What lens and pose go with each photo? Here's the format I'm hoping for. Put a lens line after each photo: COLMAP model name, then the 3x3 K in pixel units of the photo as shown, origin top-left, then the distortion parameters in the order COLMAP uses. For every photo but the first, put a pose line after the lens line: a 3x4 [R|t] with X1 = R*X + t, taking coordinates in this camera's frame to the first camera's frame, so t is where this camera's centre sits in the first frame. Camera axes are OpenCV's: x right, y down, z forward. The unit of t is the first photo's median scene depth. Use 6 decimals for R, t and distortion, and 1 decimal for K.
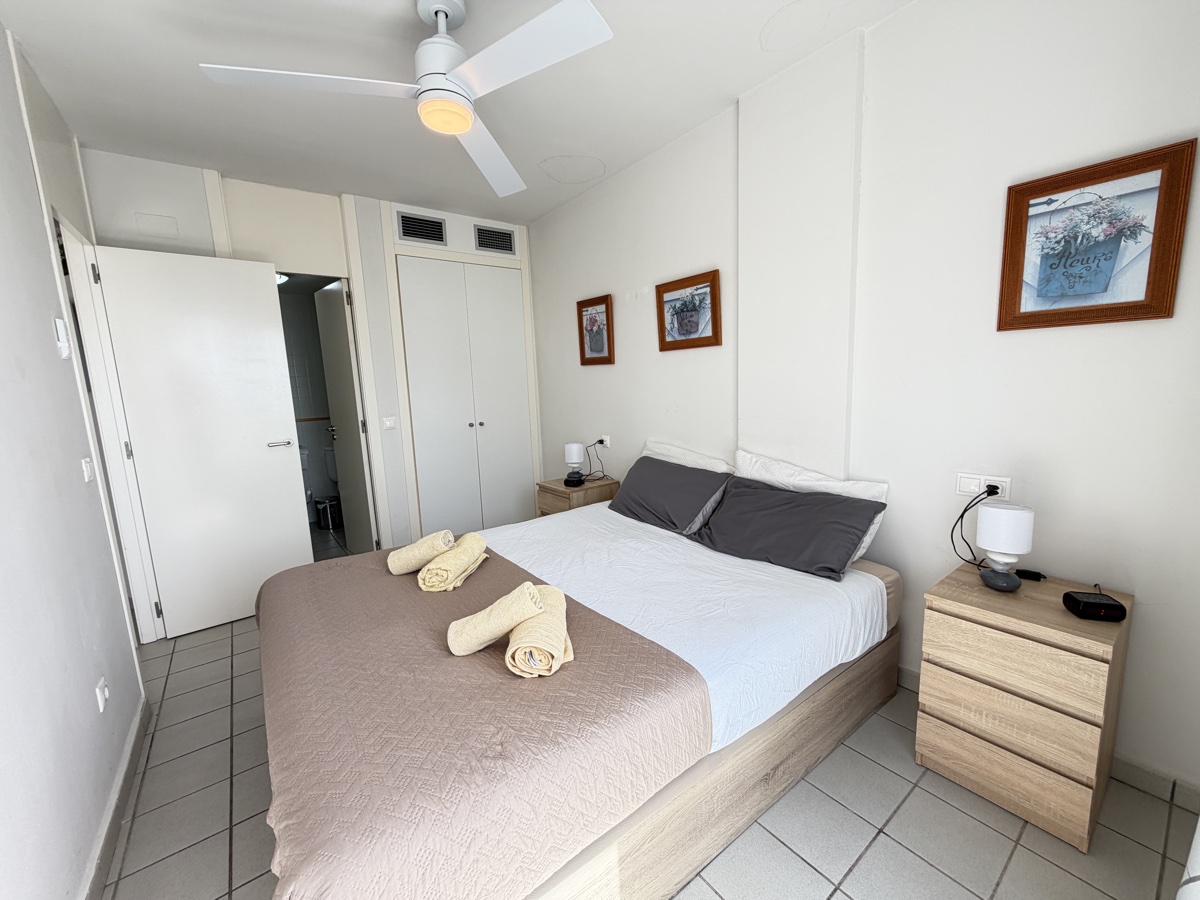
lens RADIAL K [[477.6, 0, 597.6], [0, 477.6, 451.6], [0, 0, 1]] dist [0.000971, -0.000367]
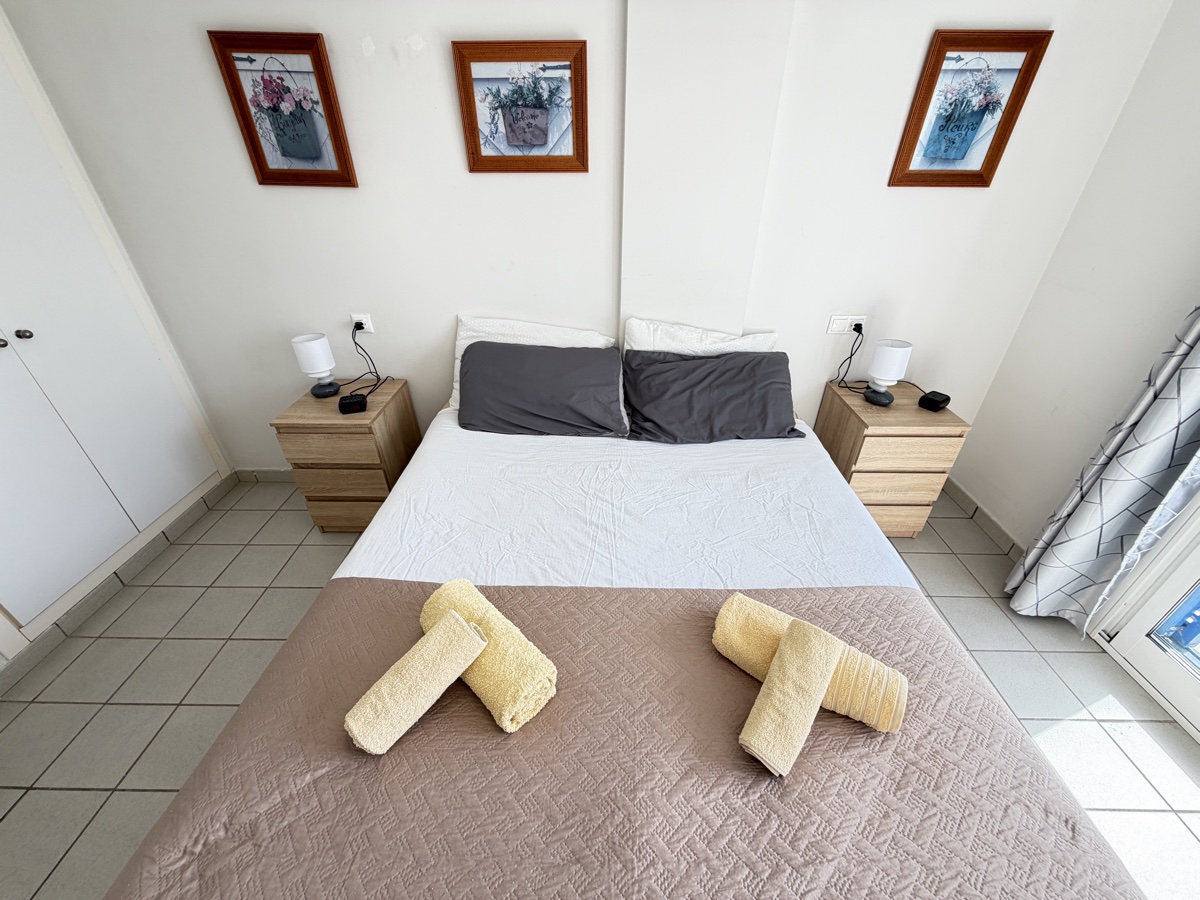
lens RADIAL K [[477.6, 0, 597.6], [0, 477.6, 451.6], [0, 0, 1]] dist [0.000971, -0.000367]
pose [[0.618202, -0.388940, 0.683046, -0.382652], [0.091769, 0.898766, 0.428718, -0.148697], [-0.780644, -0.202352, 0.591311, 0.468398]]
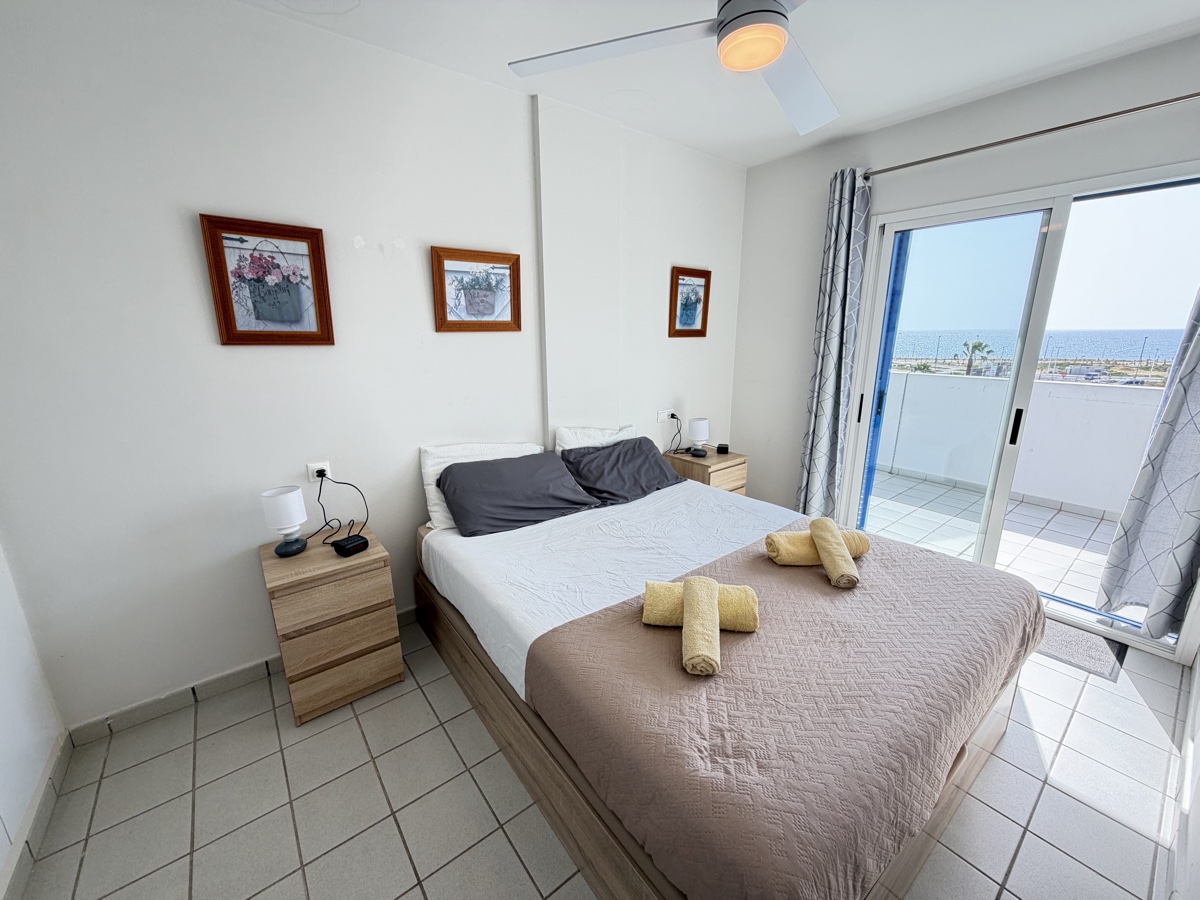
lens RADIAL K [[477.6, 0, 597.6], [0, 477.6, 451.6], [0, 0, 1]] dist [0.000971, -0.000367]
pose [[-0.014525, -0.209992, 0.977595, -0.774233], [0.152282, 0.965828, 0.209727, -0.160883], [-0.988230, 0.151917, 0.017949, 0.843527]]
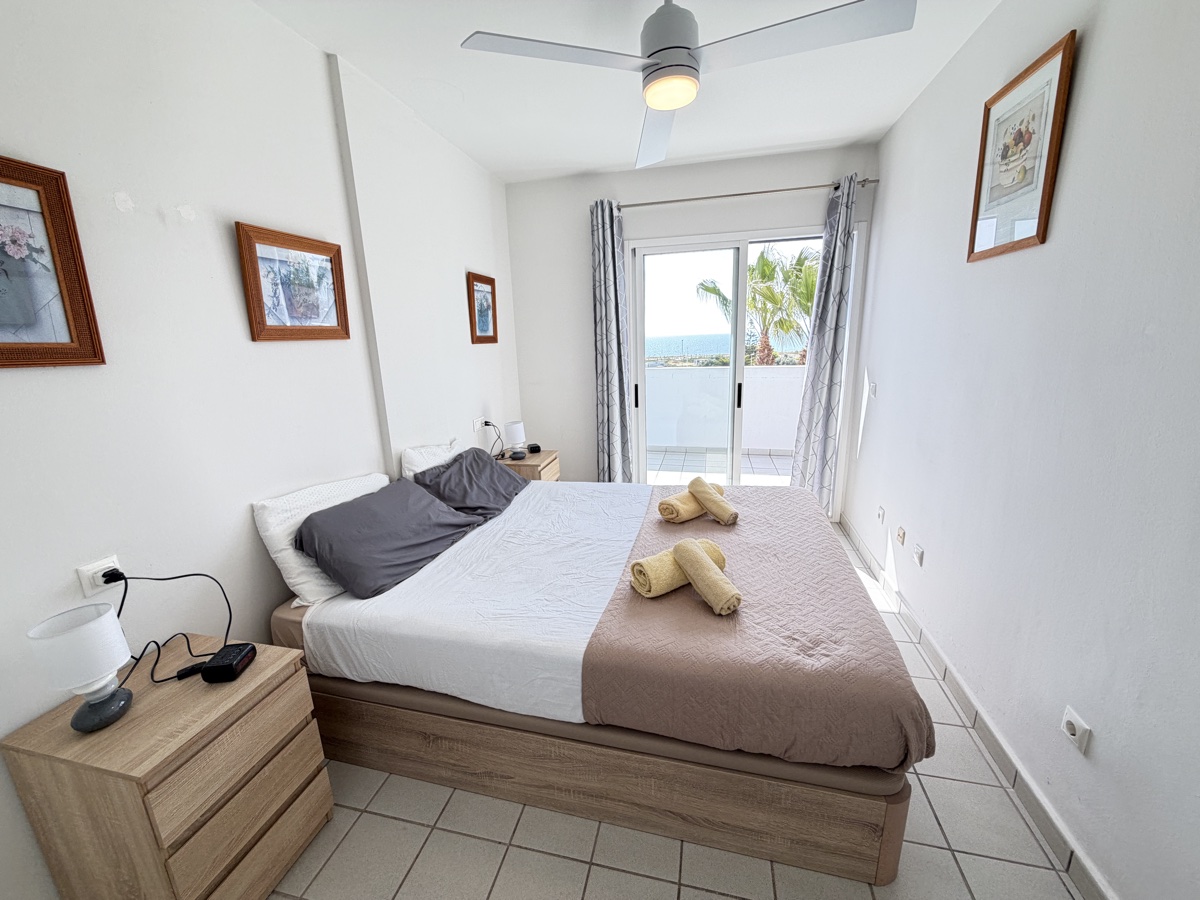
lens RADIAL K [[477.6, 0, 597.6], [0, 477.6, 451.6], [0, 0, 1]] dist [0.000971, -0.000367]
pose [[-0.635308, -0.124015, 0.762236, -0.657058], [0.169338, 0.940629, 0.294180, -0.206195], [-0.753464, 0.315970, -0.576589, 1.191531]]
